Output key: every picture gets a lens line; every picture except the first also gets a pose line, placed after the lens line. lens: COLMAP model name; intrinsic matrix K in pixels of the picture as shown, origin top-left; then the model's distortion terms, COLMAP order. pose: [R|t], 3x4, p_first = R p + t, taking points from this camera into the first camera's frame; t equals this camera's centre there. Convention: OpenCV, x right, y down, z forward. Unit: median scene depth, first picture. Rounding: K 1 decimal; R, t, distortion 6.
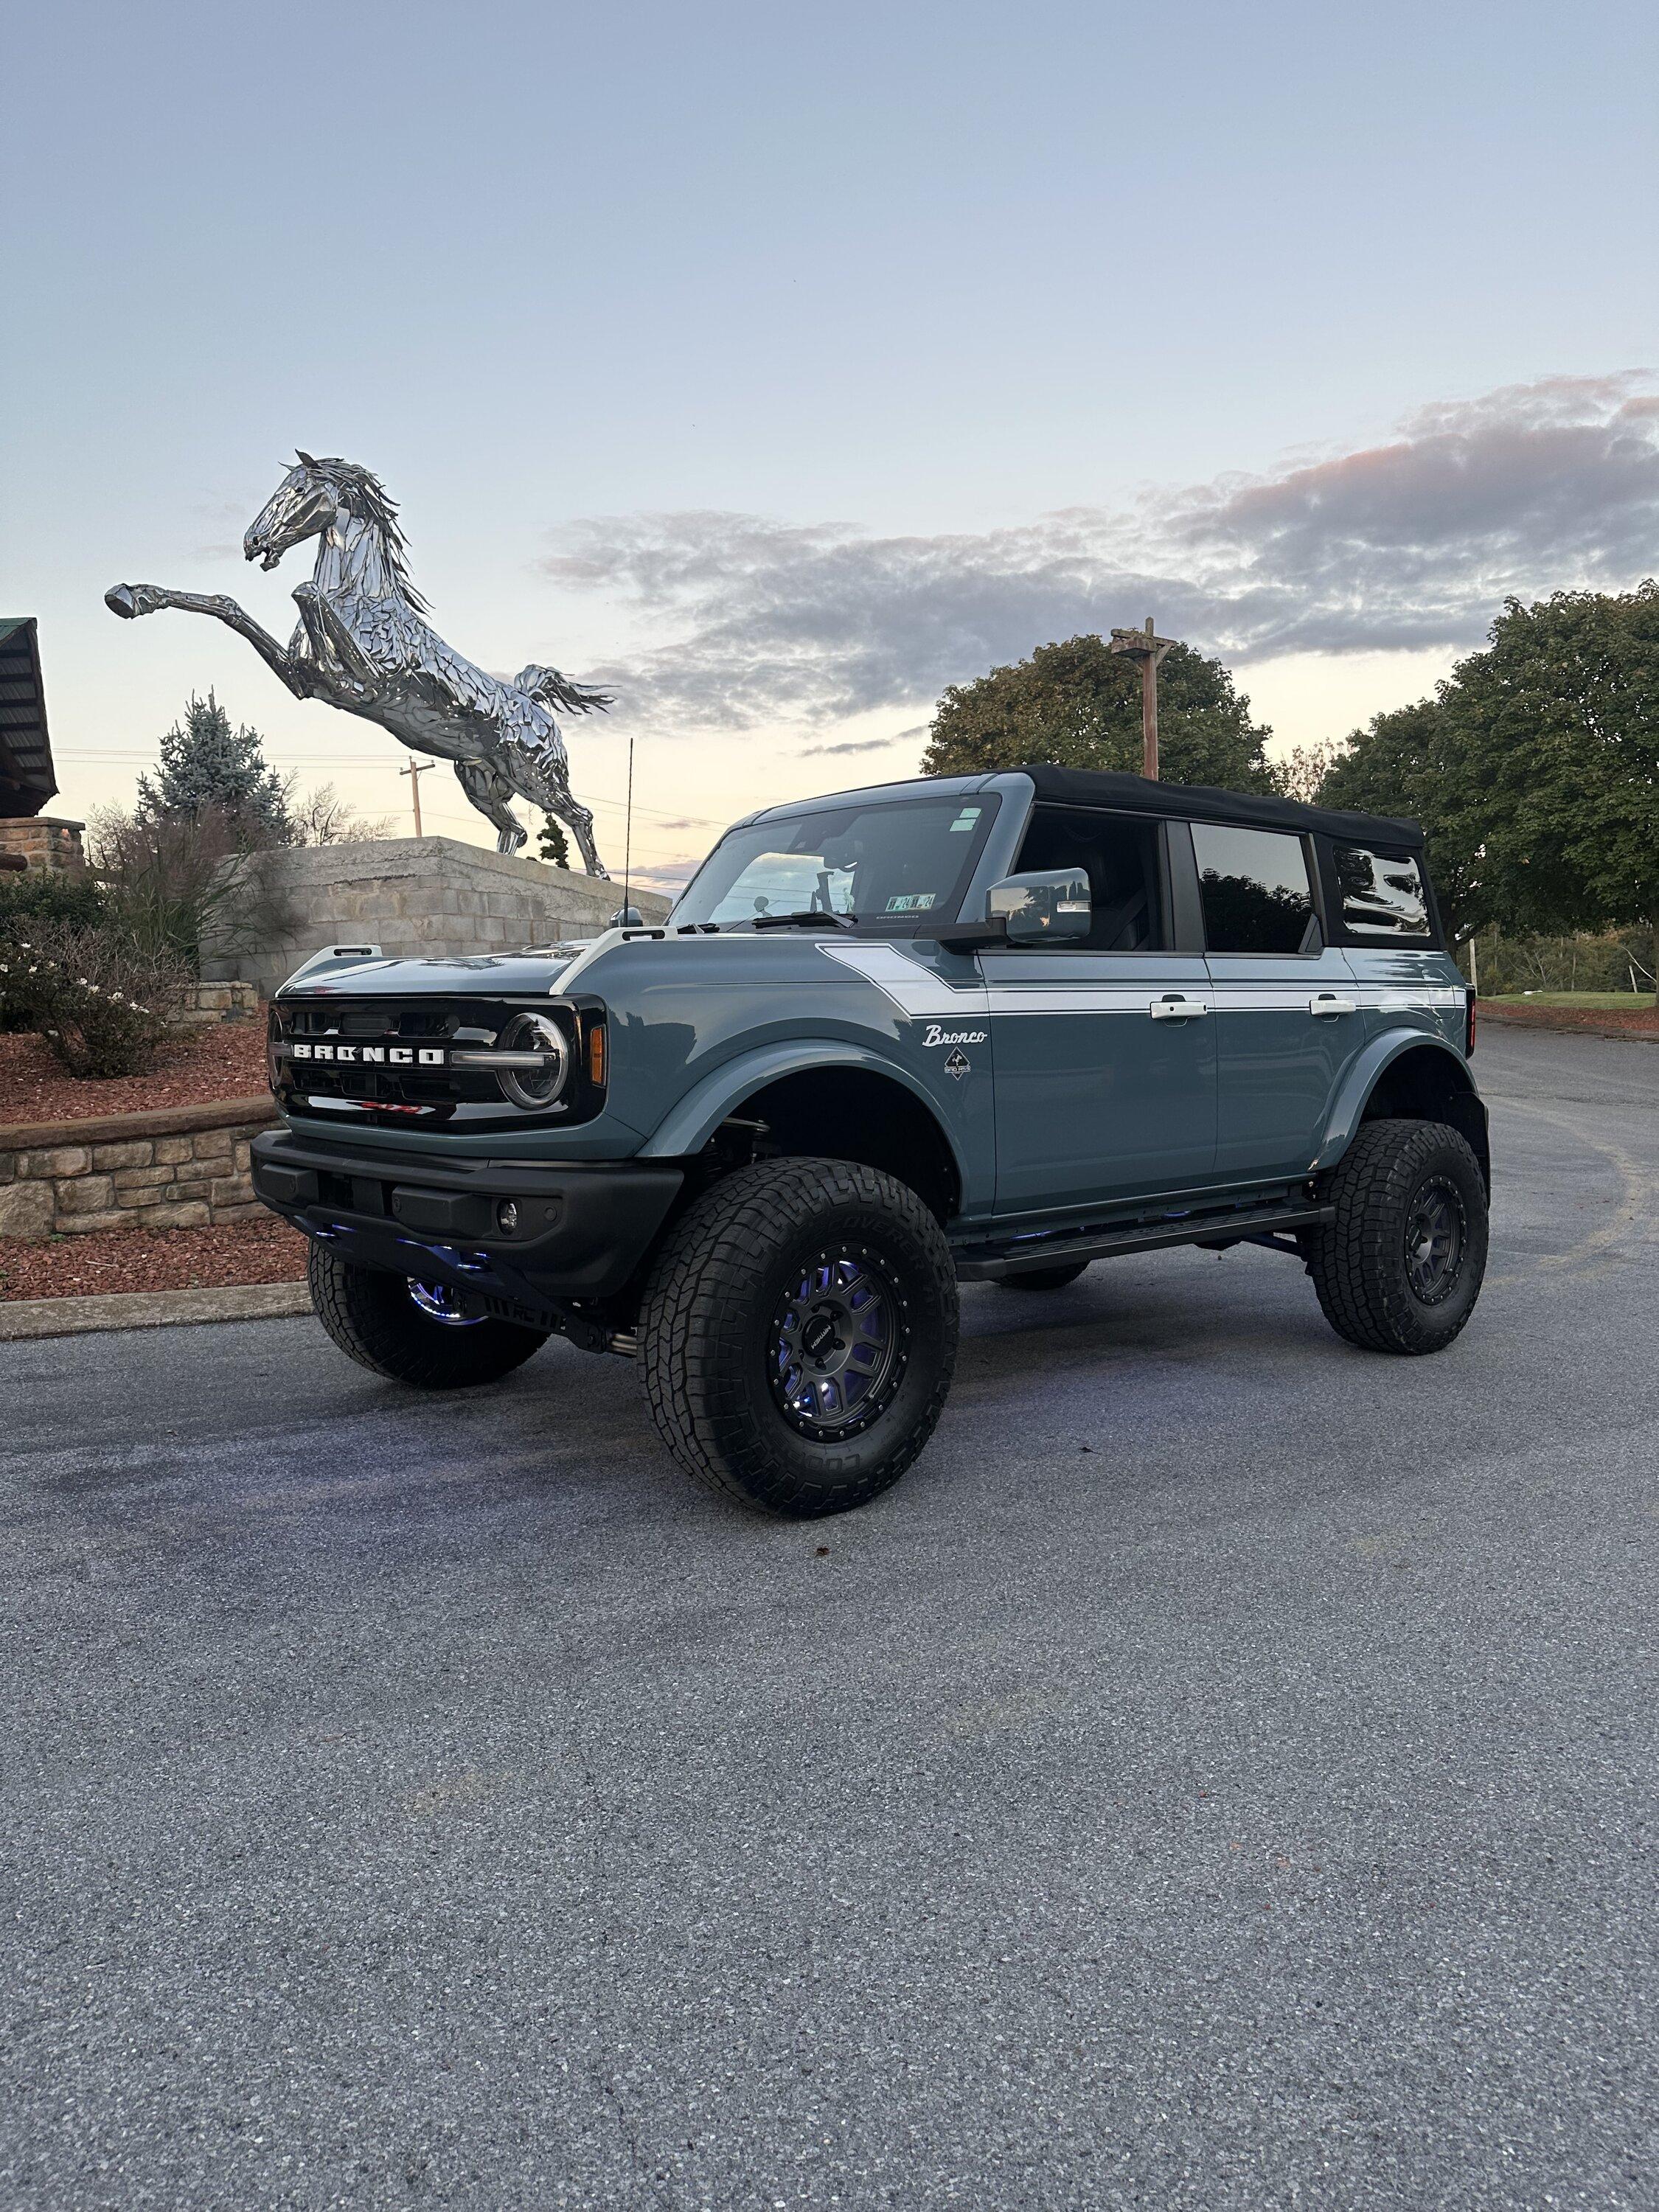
lens RADIAL K [[1542.1, 0, 831.1], [0, 1542.1, 1095.1], [0, 0, 1]] dist [0.171935, -0.355208]
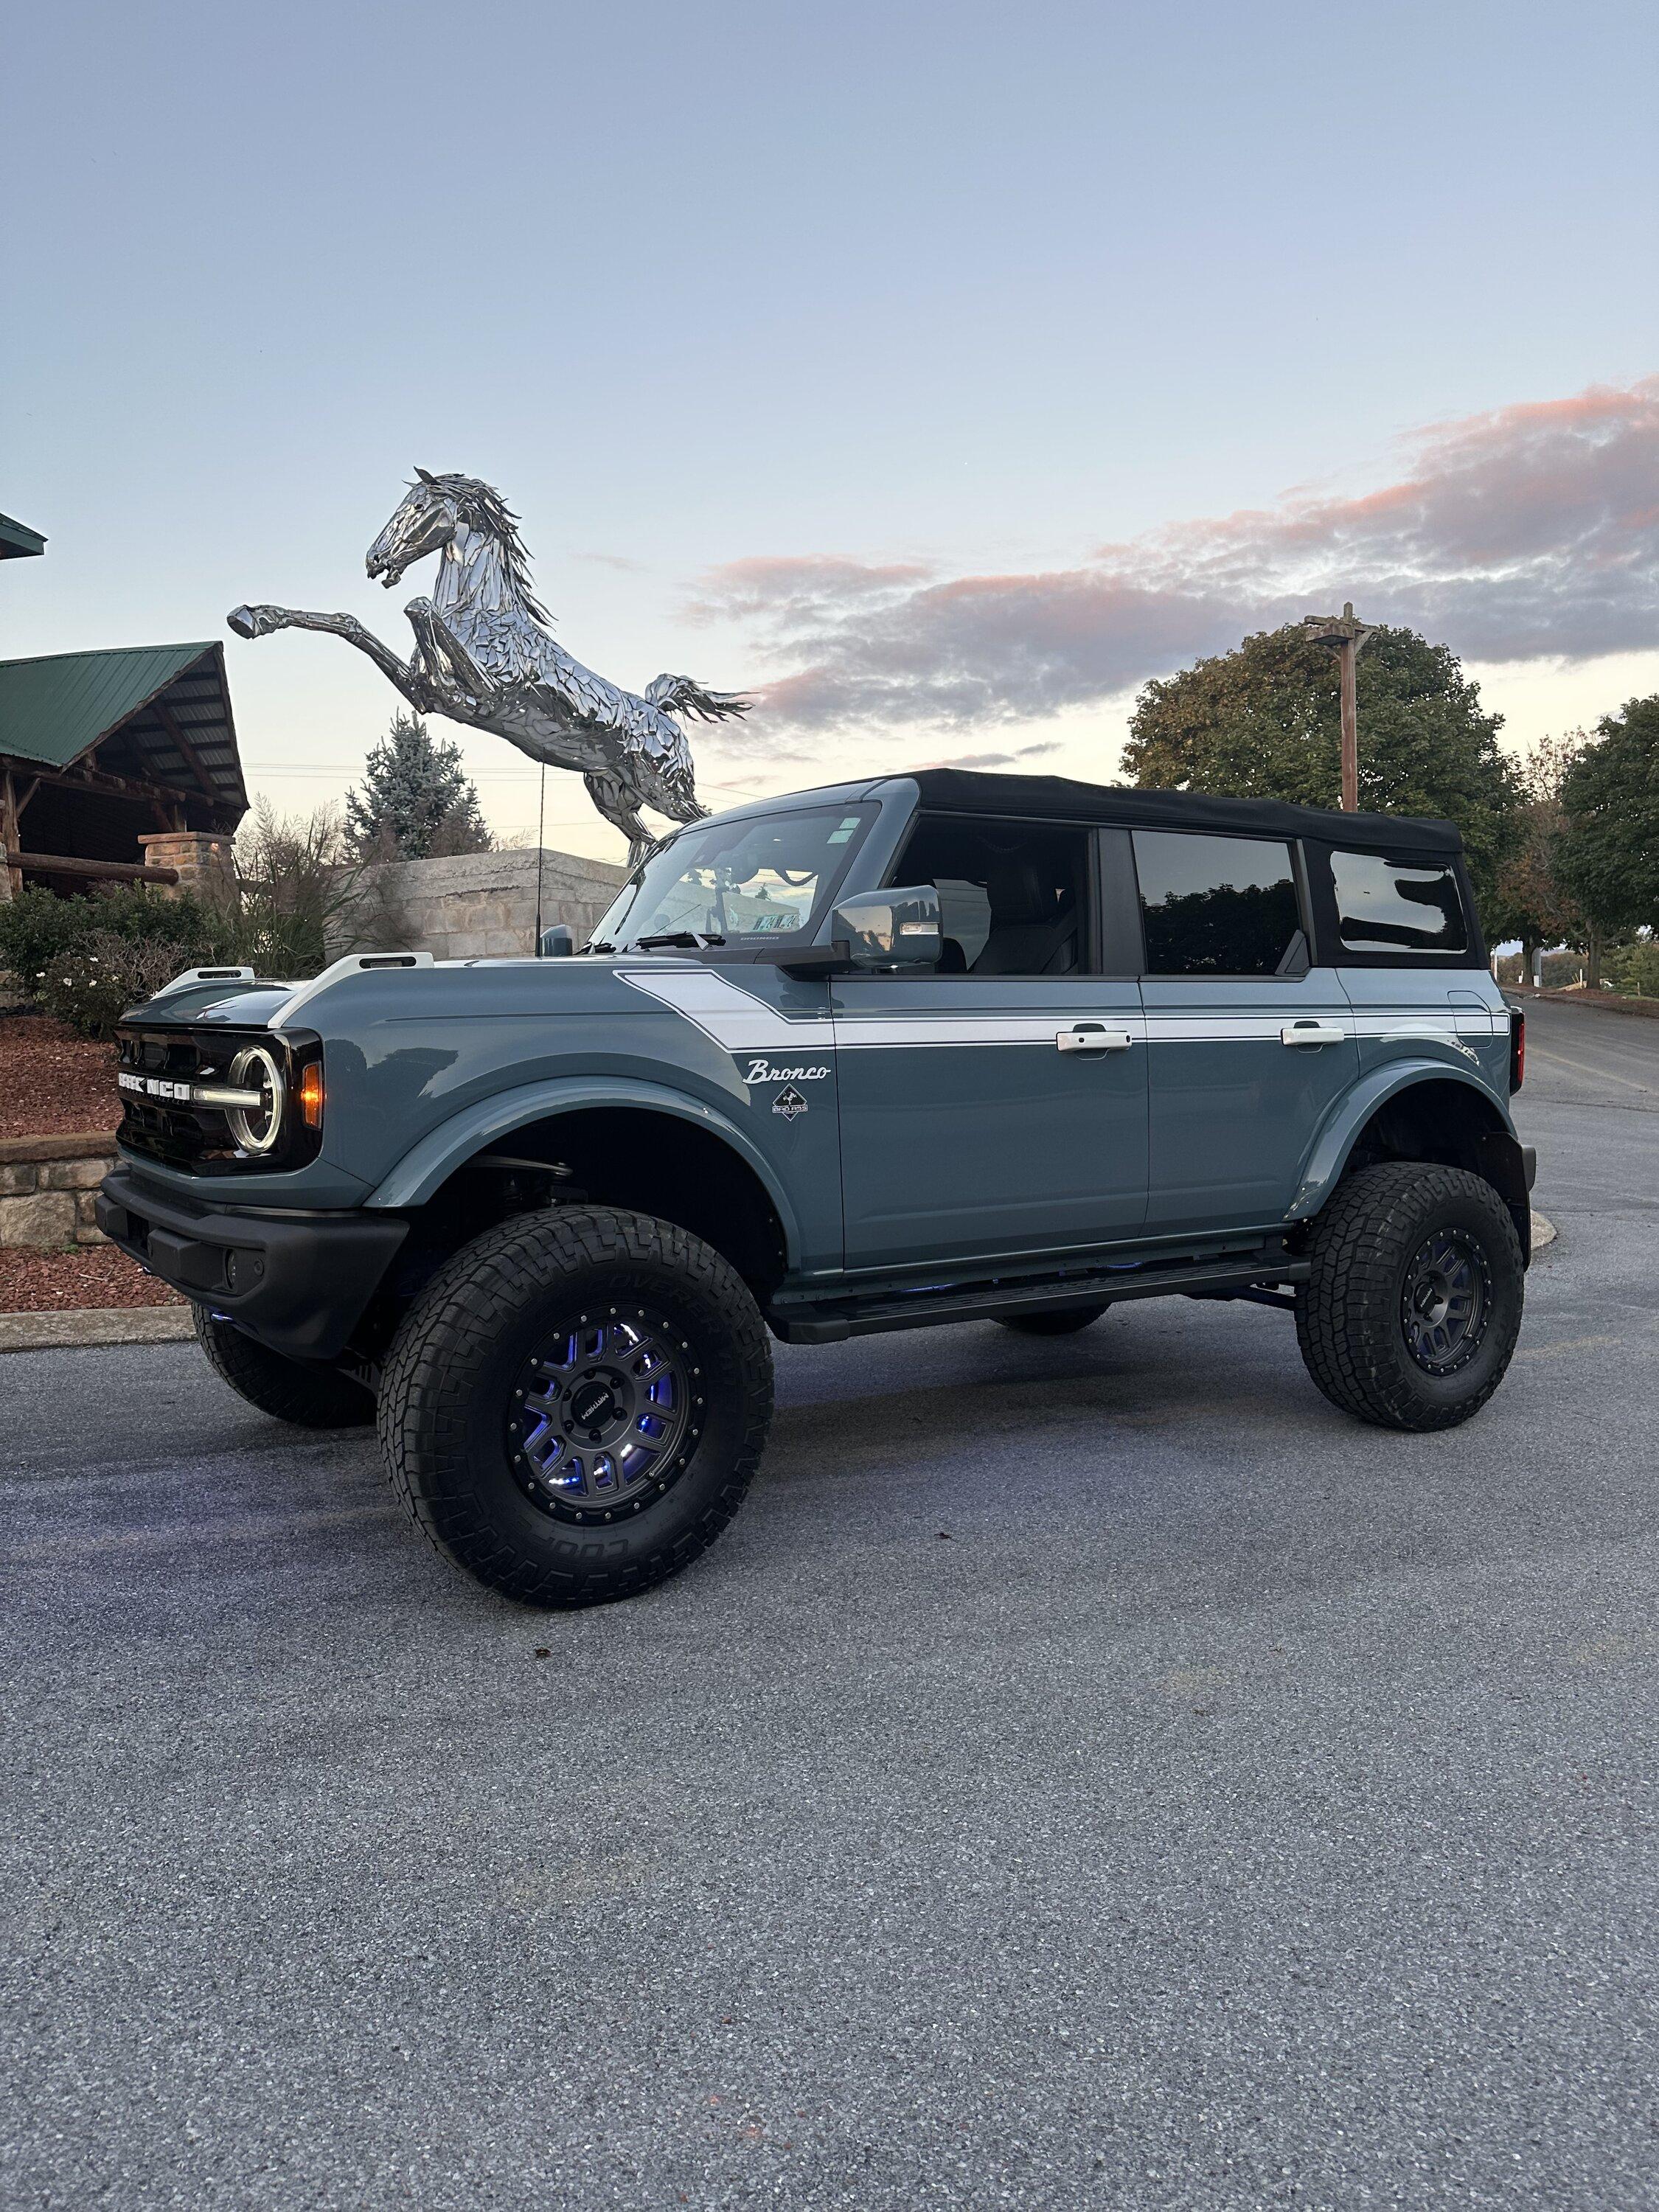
lens RADIAL K [[1540.0, 0, 822.2], [0, 1540.0, 1104.9], [0, 0, 1]] dist [0.170670, -0.347635]
pose [[0.988154, 0.014192, -0.152809, 0.080295], [-0.013494, 0.999893, 0.005600, -0.008233], [0.152872, -0.003471, 0.988240, 0.038224]]
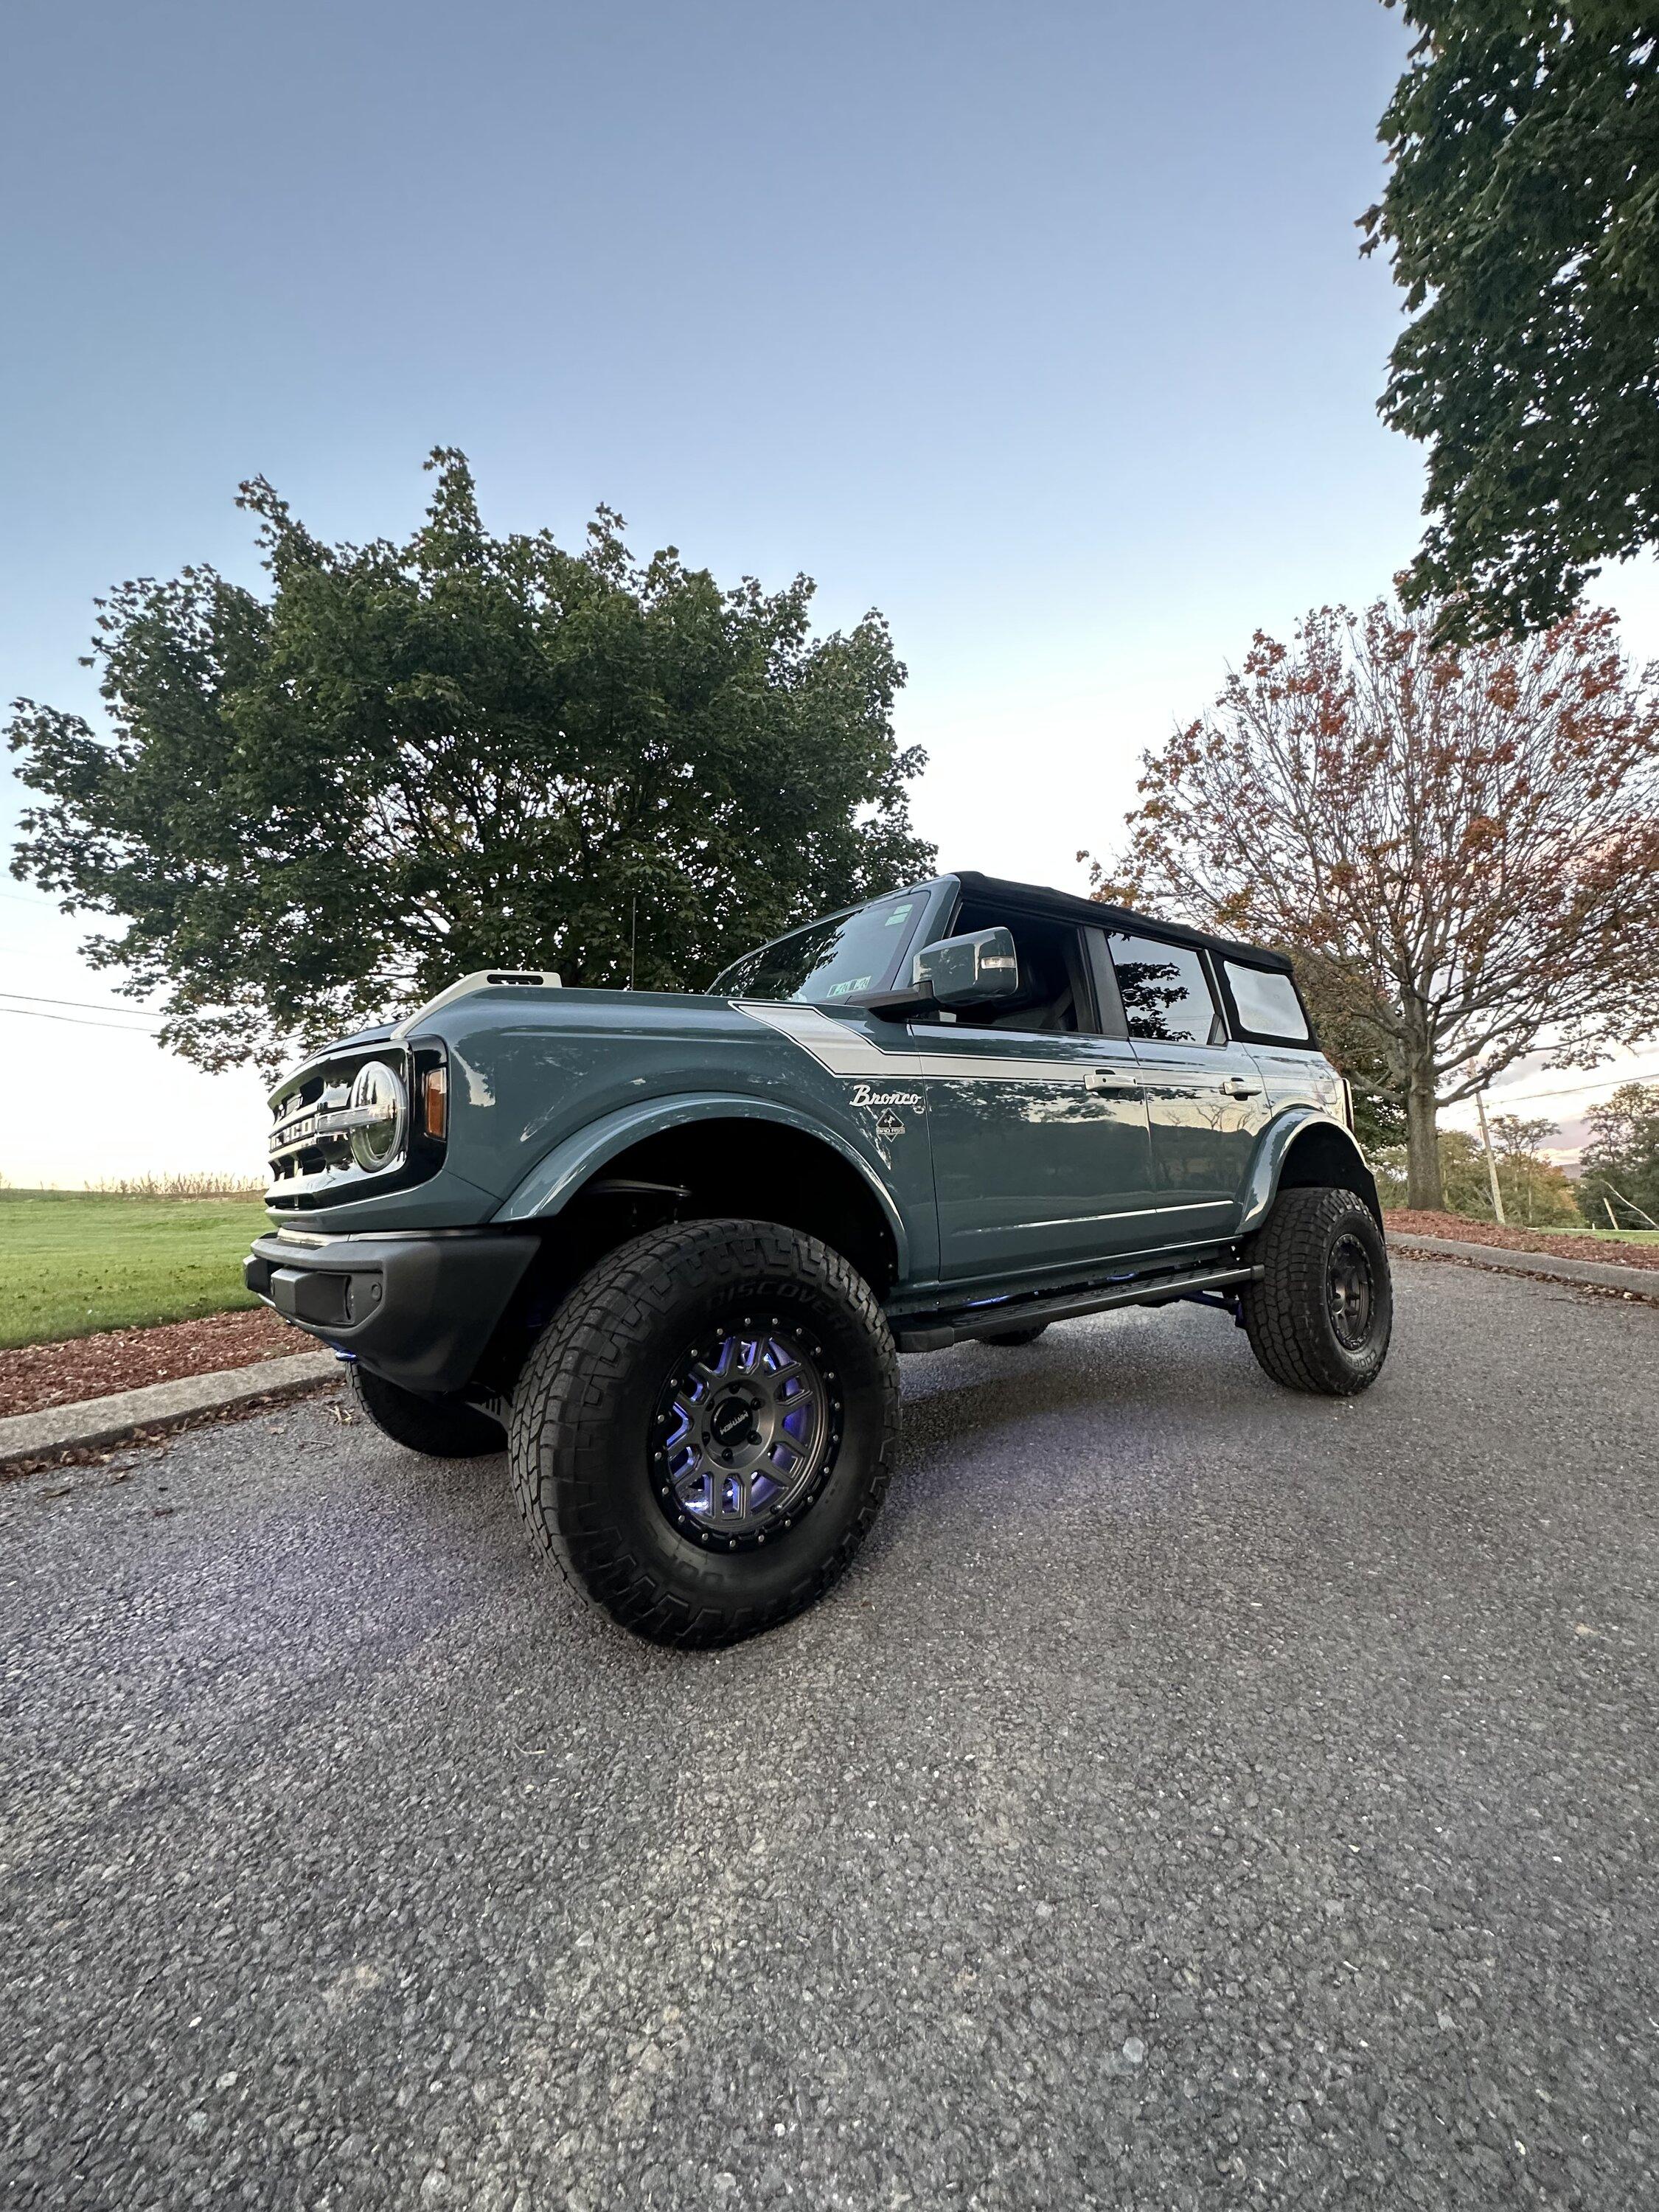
lens RADIAL K [[886.4, 0, 830.1], [0, 886.4, 1106.9], [0, 0, 1]] dist [-0.003203, 0.000598]
pose [[0.996418, -0.048731, -0.069112, 0.028047], [0.039149, 0.990237, -0.133783, 0.014142], [0.074956, 0.130598, 0.988598, 0.148973]]
